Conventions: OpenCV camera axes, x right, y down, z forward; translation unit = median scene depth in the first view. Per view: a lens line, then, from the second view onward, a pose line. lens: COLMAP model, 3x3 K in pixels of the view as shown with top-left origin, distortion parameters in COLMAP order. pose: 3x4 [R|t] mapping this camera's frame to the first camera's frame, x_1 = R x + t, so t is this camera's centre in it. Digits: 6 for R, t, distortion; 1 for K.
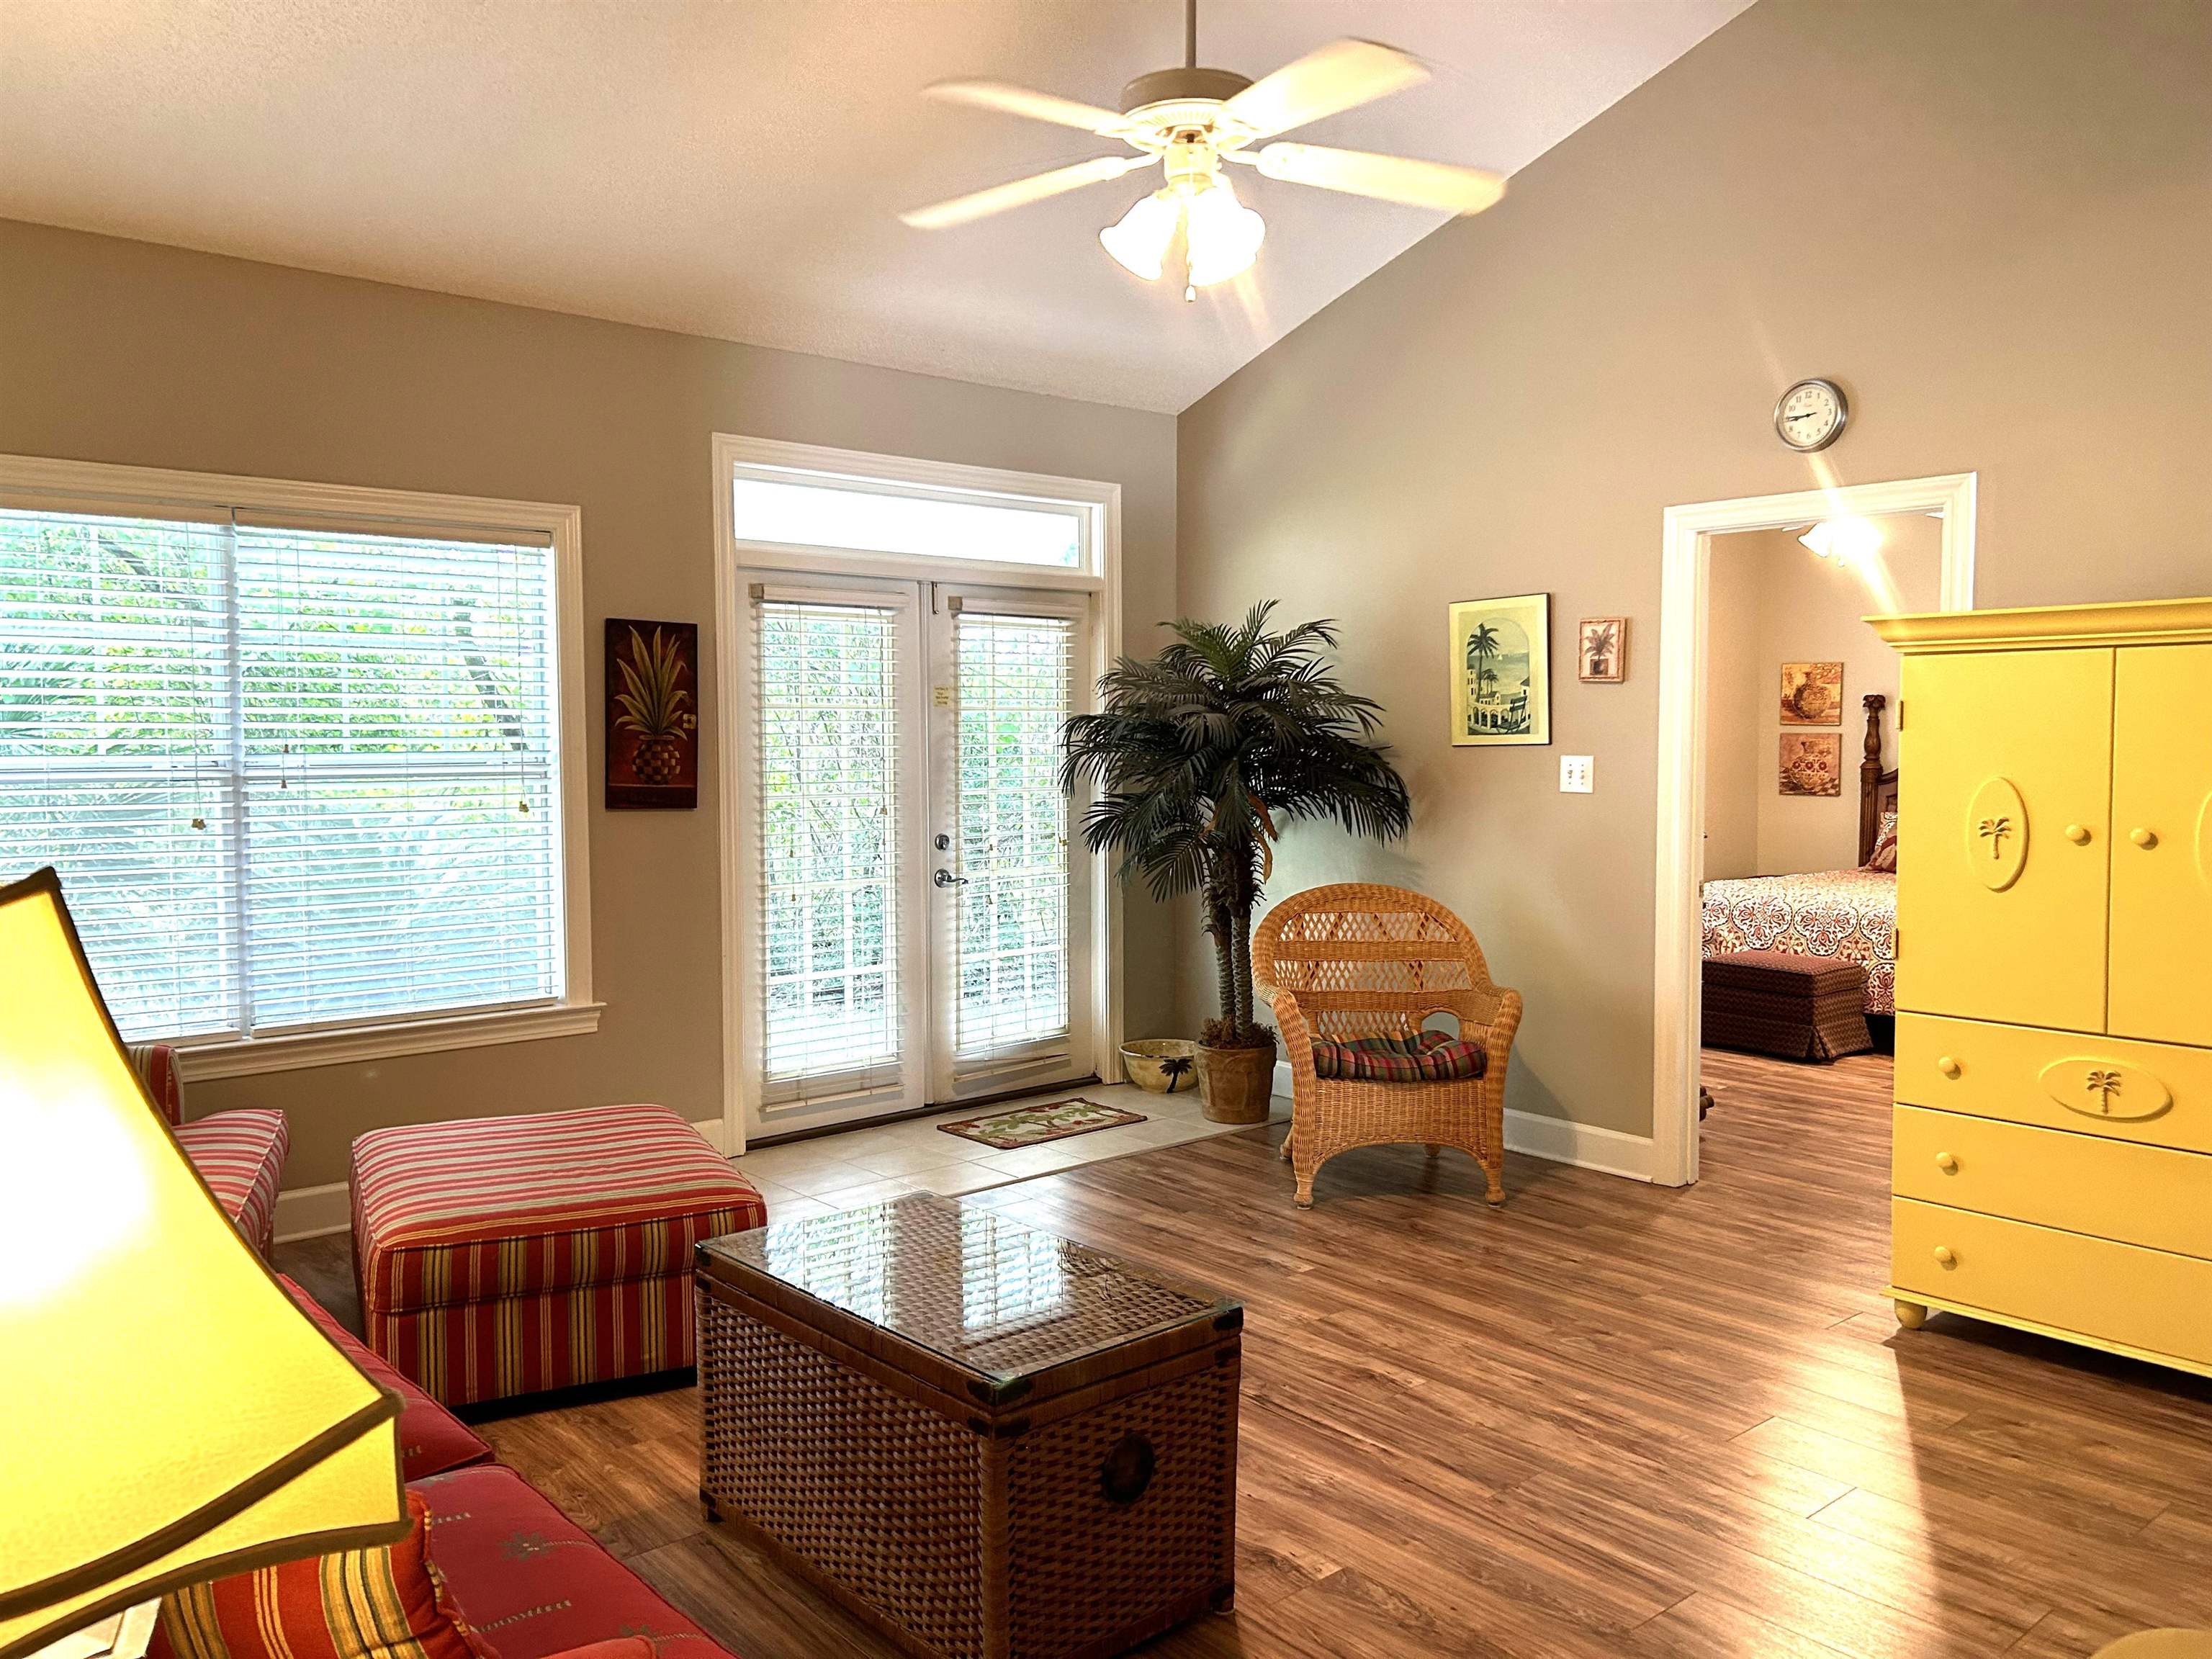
lens RADIAL K [[1665.1, 0, 1124.6], [0, 1665.1, 810.9], [0, 0, 1]] dist [0.055802, -0.069071]
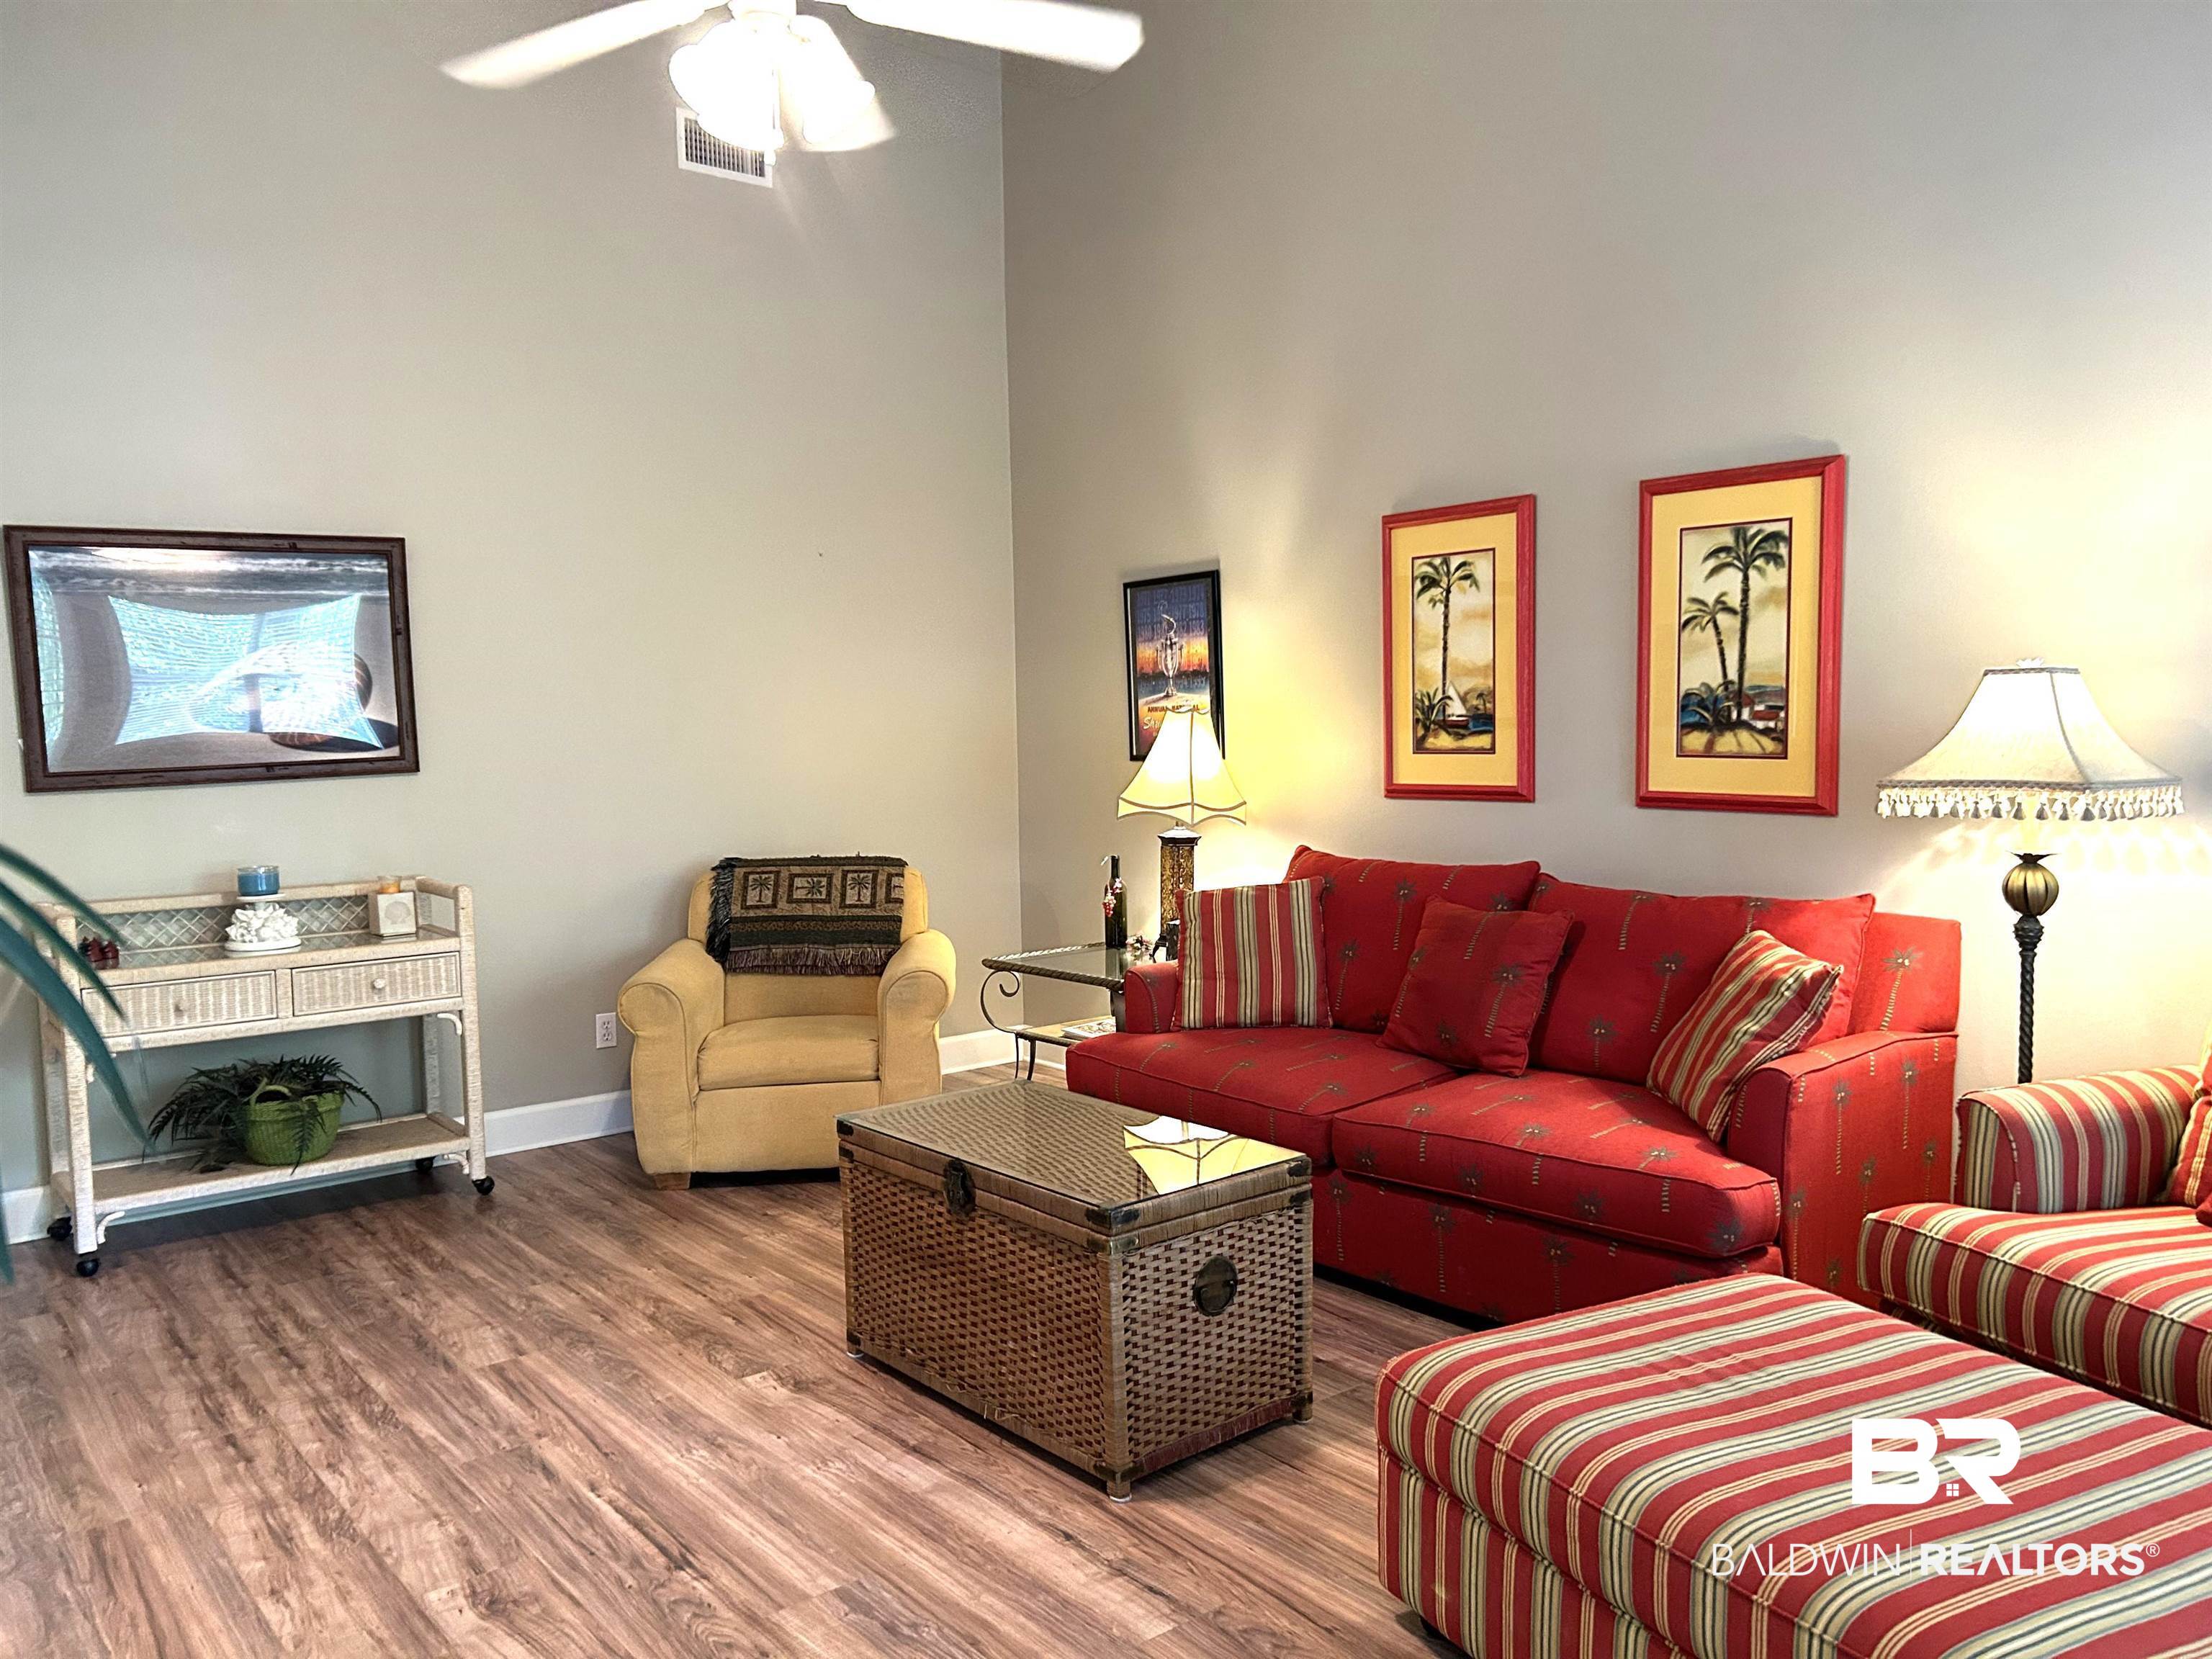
lens RADIAL K [[1665.1, 0, 1079.1], [0, 1665.1, 846.0], [0, 0, 1]] dist [0.055802, -0.069071]
pose [[-0.998994, 0.014828, 0.042330, -0.091084], [0.020018, 0.991960, 0.124960, -0.039001], [-0.040137, 0.125681, -0.991258, 1.159948]]
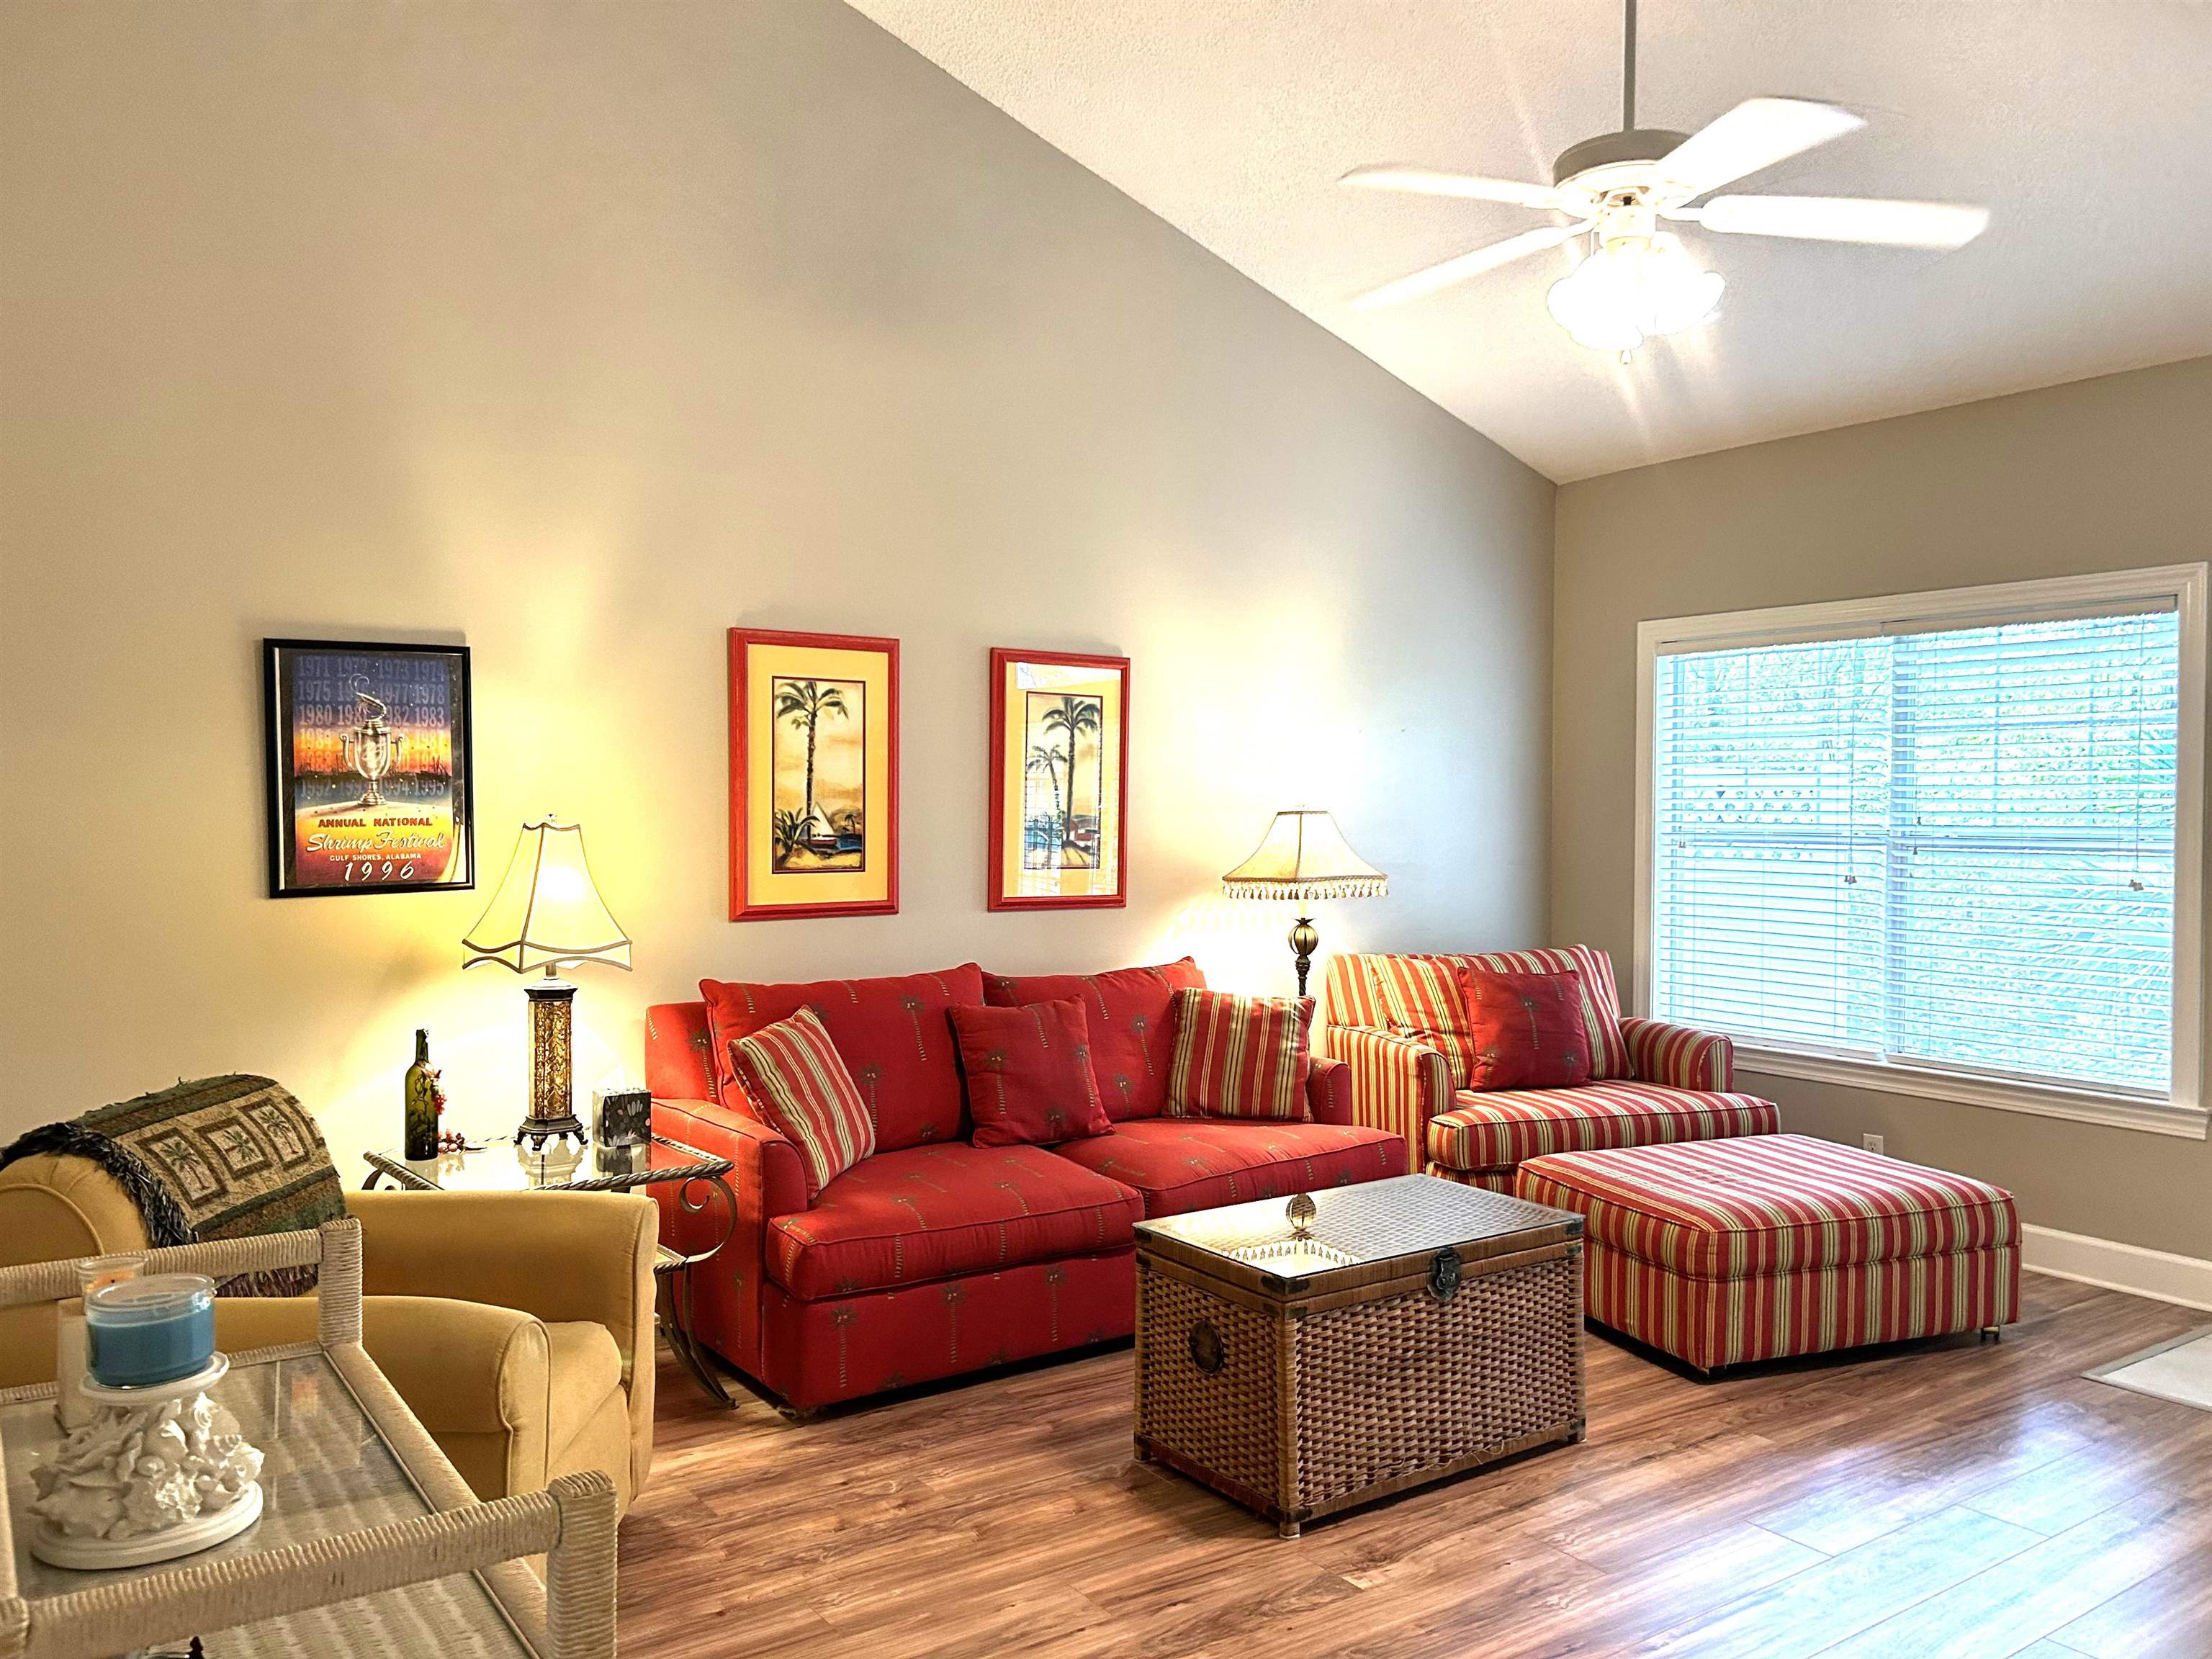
lens RADIAL K [[1665.1, 0, 1115.0], [0, 1665.1, 832.2], [0, 0, 1]] dist [0.055802, -0.069071]
pose [[-0.101608, 0.016733, -0.994684, 0.650736], [-0.052762, 0.998361, 0.022184, -0.023011], [0.993424, 0.054736, -0.100559, 0.503298]]
